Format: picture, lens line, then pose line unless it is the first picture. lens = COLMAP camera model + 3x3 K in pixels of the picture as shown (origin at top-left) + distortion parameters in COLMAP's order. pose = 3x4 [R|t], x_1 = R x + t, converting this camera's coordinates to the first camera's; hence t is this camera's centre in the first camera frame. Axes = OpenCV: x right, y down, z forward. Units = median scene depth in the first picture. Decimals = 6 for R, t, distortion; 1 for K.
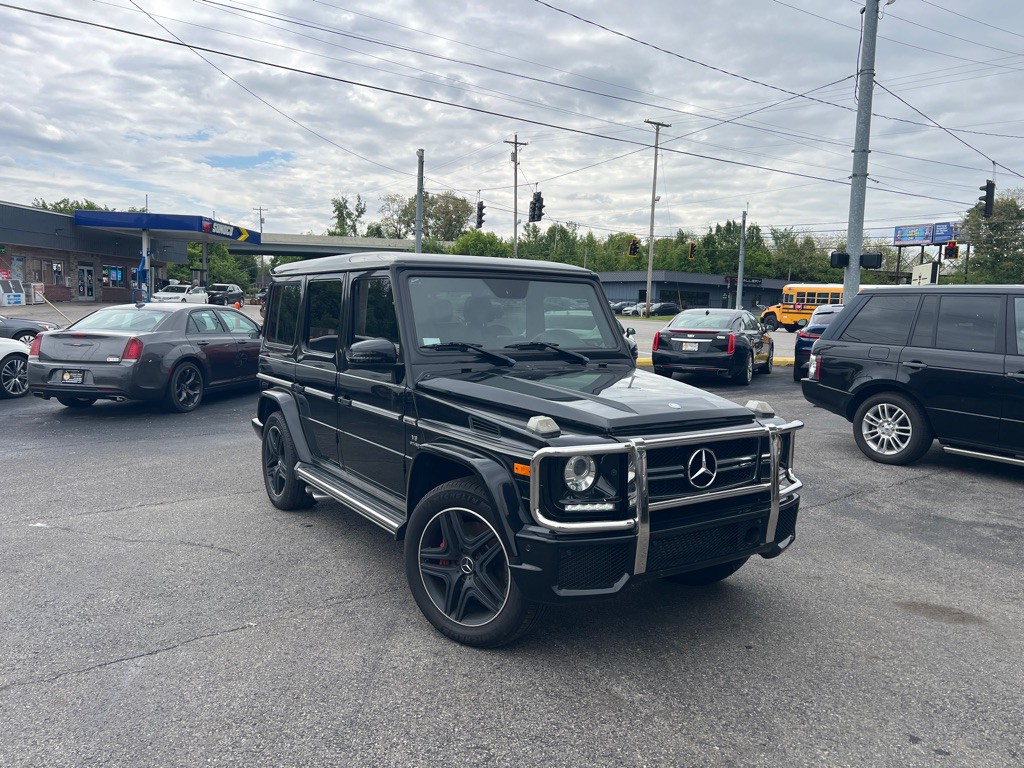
lens RADIAL K [[771.5, 0, 512.0], [0, 771.5, 384.0], [0, 0, 1]] dist [0.049339, -0.057318]
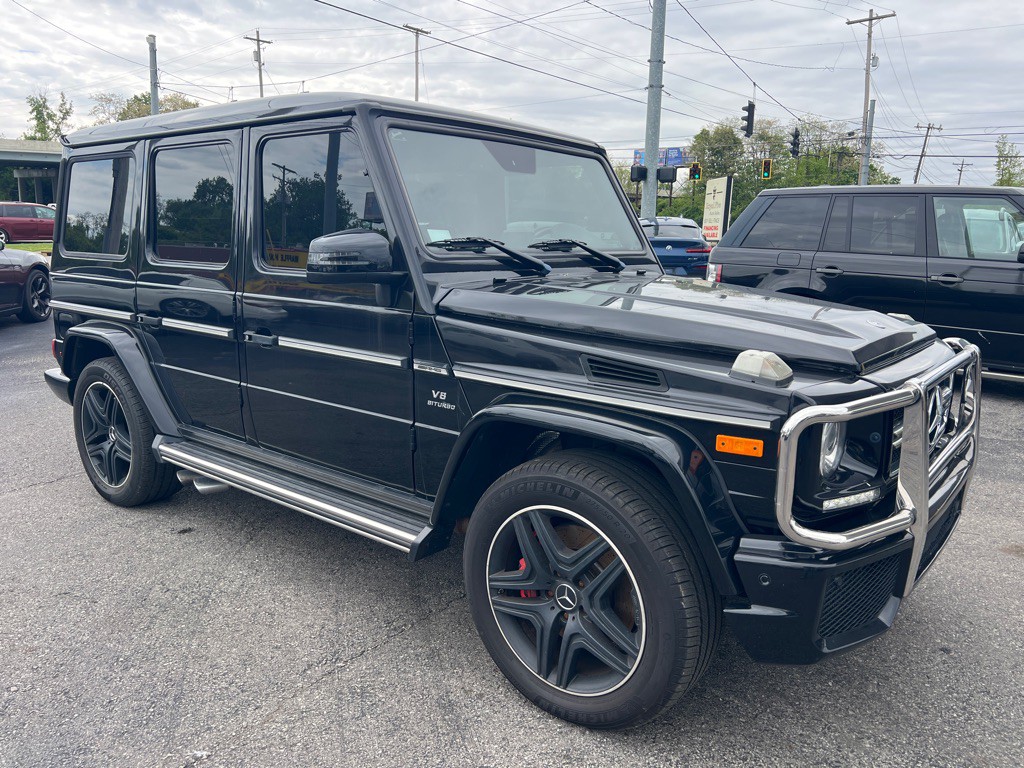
lens RADIAL K [[771.7, 0, 513.7], [0, 771.7, 385.4], [0, 0, 1]] dist [0.044941, -0.049669]
pose [[0.951161, -0.063830, 0.302023, -0.133888], [0.032780, 0.993742, 0.106785, -0.000410], [-0.306949, -0.091670, 0.947301, 0.213472]]
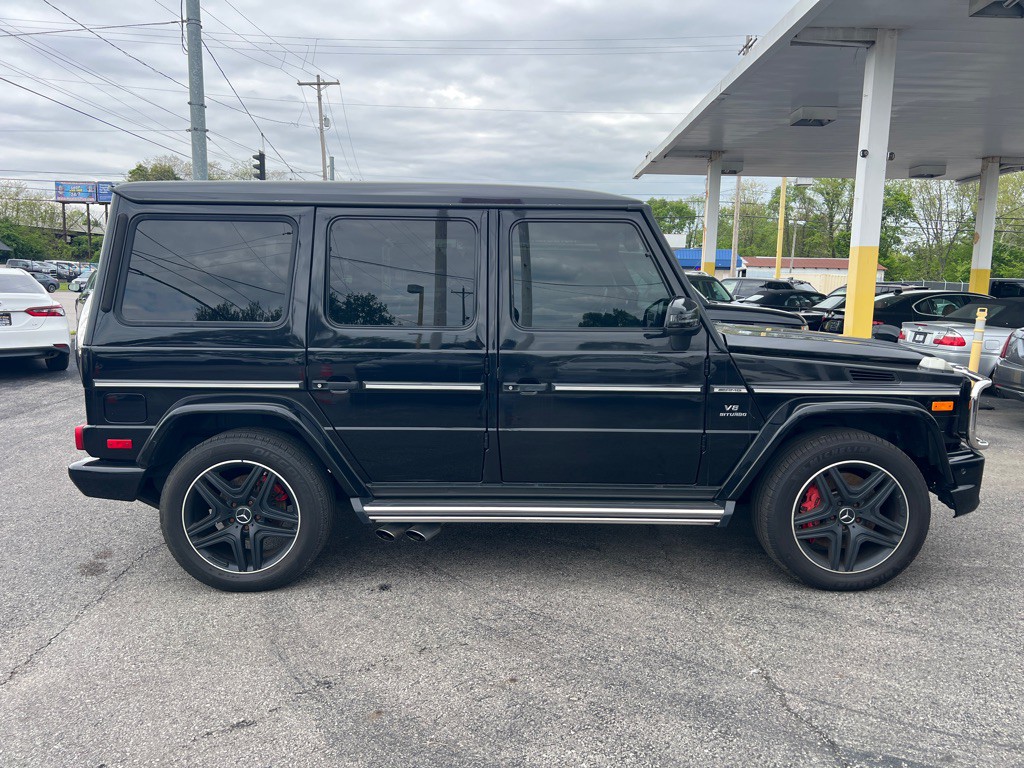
lens RADIAL K [[771.7, 0, 513.7], [0, 771.7, 385.4], [0, 0, 1]] dist [0.044941, -0.049669]
pose [[0.537268, -0.126179, 0.833919, -0.527115], [0.082261, 0.991871, 0.097080, -0.032934], [-0.839390, 0.016441, 0.543281, 0.382862]]
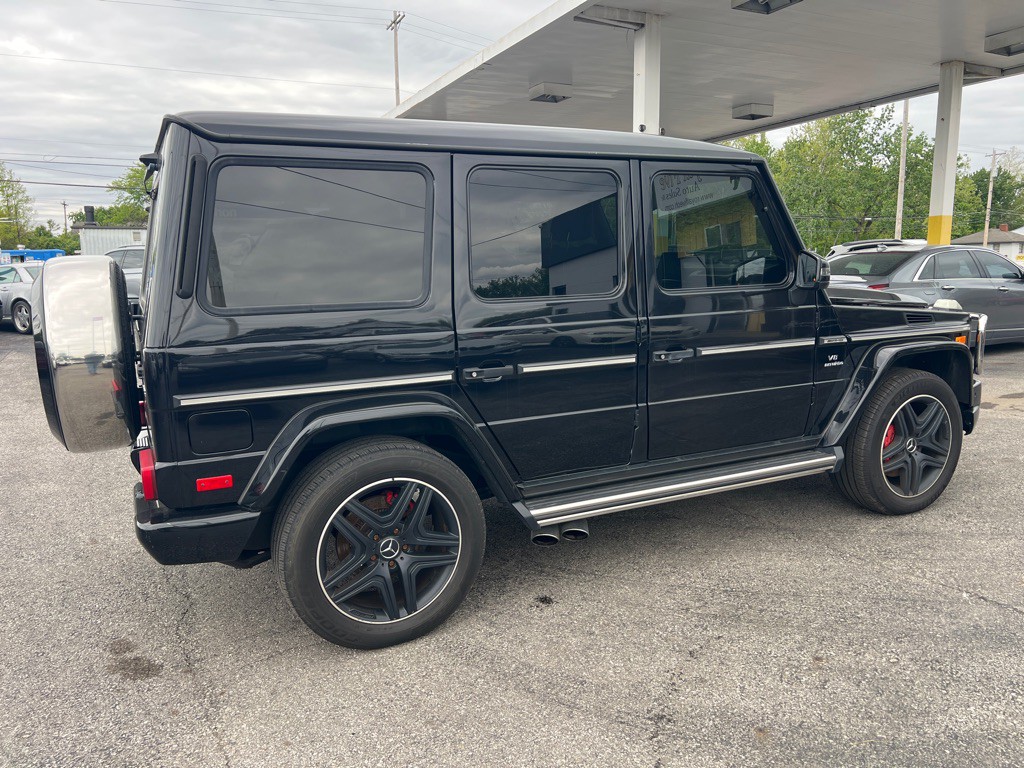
lens RADIAL K [[771.5, 0, 512.0], [0, 771.5, 384.0], [0, 0, 1]] dist [0.049339, -0.057318]
pose [[0.112691, -0.183892, 0.976465, -0.571007], [0.120823, 0.977969, 0.170231, -0.054725], [-0.986257, 0.098796, 0.132427, 0.663562]]
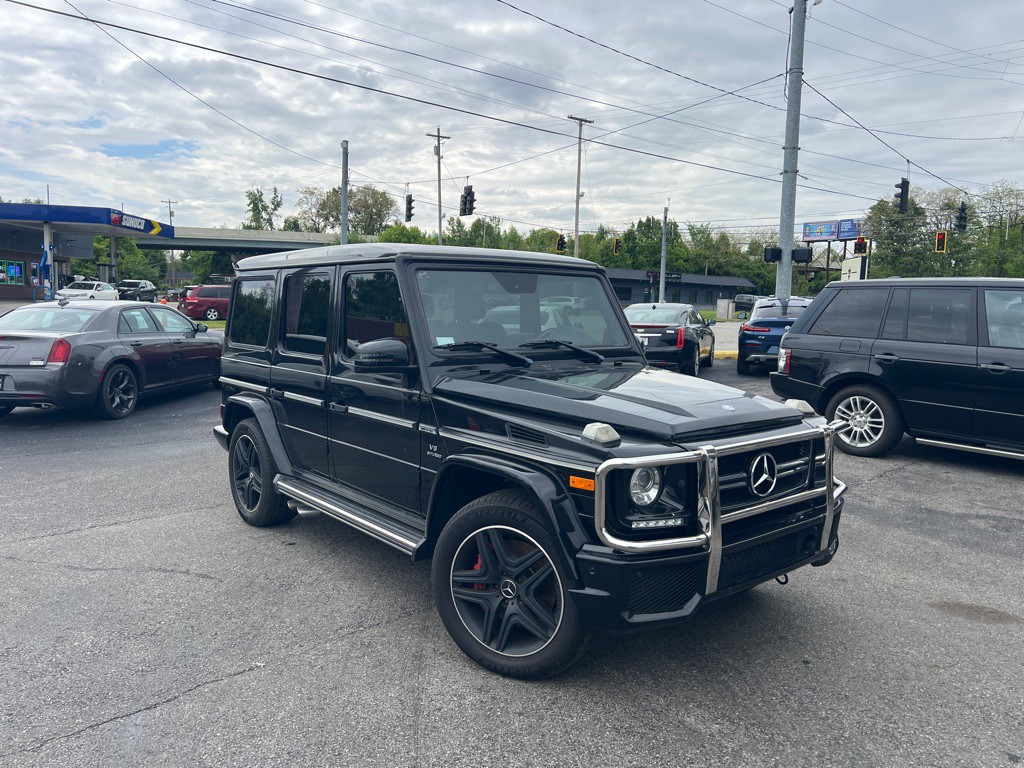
lens RADIAL K [[771.7, 0, 513.7], [0, 771.7, 385.4], [0, 0, 1]] dist [0.044941, -0.049669]
pose [[0.994697, -0.017315, 0.101380, -0.064683], [0.016499, 0.999824, 0.008878, -0.005204], [-0.101515, -0.007158, 0.994808, 0.046964]]
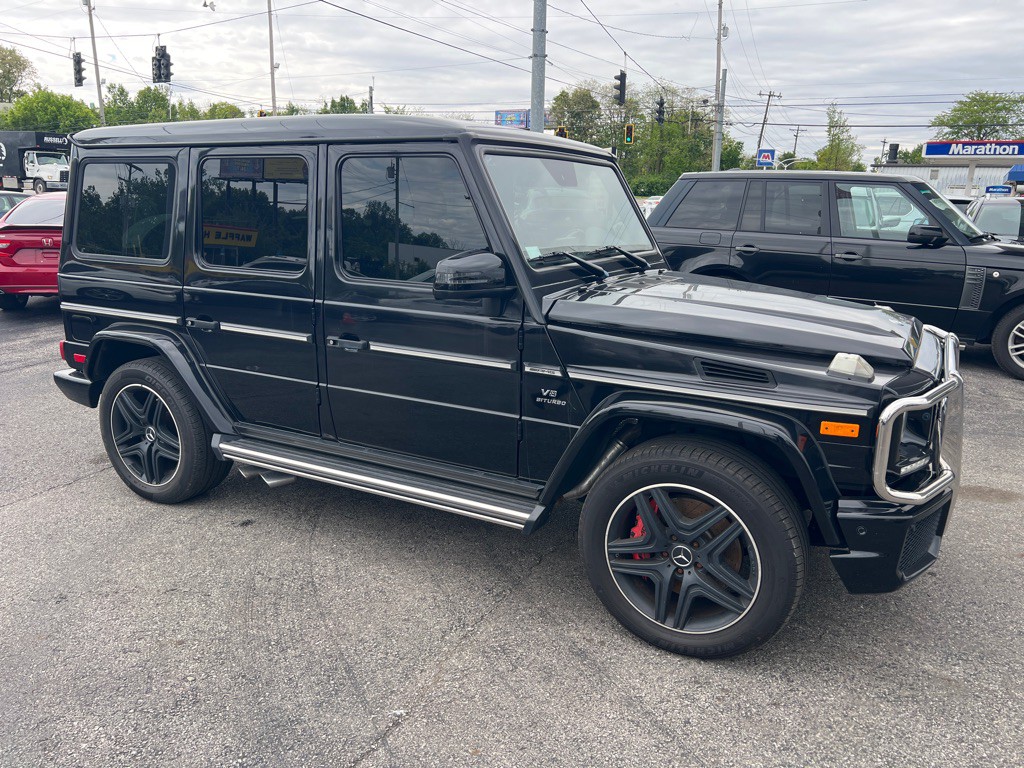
lens RADIAL K [[771.7, 0, 513.7], [0, 771.7, 385.4], [0, 0, 1]] dist [0.044941, -0.049669]
pose [[0.882569, -0.117327, 0.455309, -0.250840], [0.047616, 0.985690, 0.161700, -0.027681], [-0.467766, -0.121031, 0.875526, 0.209594]]
